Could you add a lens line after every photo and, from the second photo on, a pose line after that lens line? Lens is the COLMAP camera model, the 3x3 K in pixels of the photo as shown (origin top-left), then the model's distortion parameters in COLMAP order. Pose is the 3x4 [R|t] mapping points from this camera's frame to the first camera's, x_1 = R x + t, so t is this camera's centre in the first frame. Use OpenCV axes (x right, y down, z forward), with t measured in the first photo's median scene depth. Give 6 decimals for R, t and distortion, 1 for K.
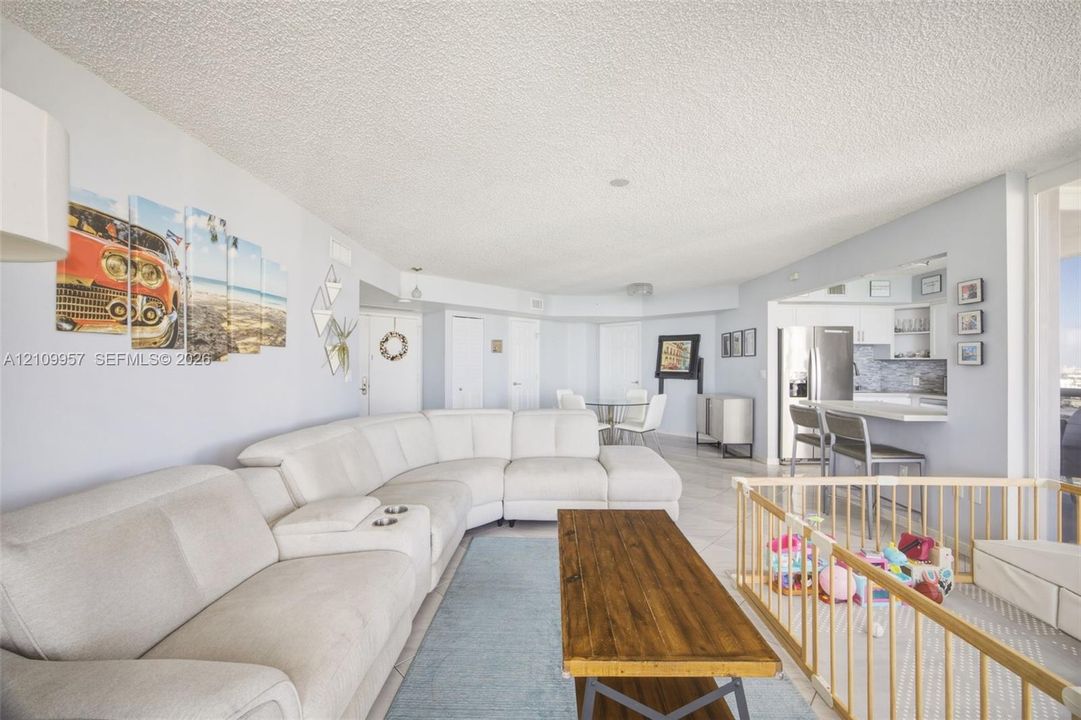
lens RADIAL K [[427.9, 0, 534.5], [0, 427.9, 359.9], [0, 0, 1]] dist [-0.023487, 0.000308]
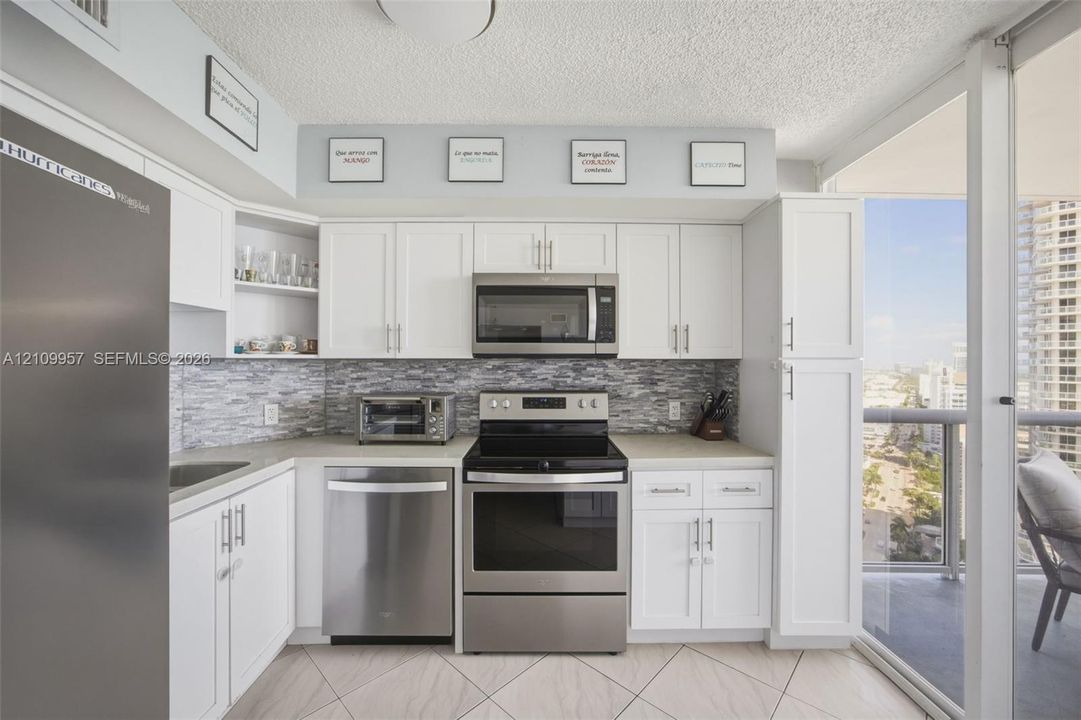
lens RADIAL K [[427.9, 0, 534.5], [0, 427.9, 359.9], [0, 0, 1]] dist [-0.023487, 0.000308]
pose [[-0.003057, -0.000759, 0.999995, 0.418453], [-0.012466, 0.999922, 0.000721, -0.002134], [-0.999918, -0.012464, -0.003066, 0.618251]]
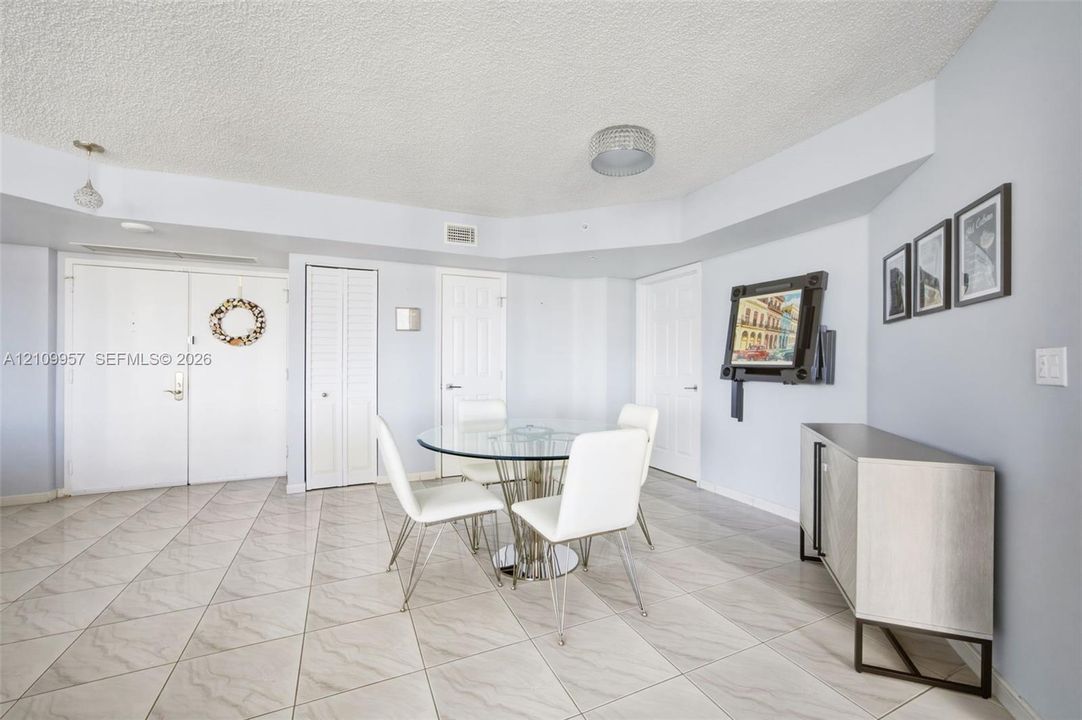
lens RADIAL K [[433.6, 0, 546.8], [0, 433.6, 362.0], [0, 0, 1]] dist [0.000670, 0.000329]
pose [[0.941945, -0.000021, -0.335766, 0.280275], [0.001749, 0.999987, 0.004843, 0.022379], [0.335761, -0.005149, 0.941933, 0.535847]]
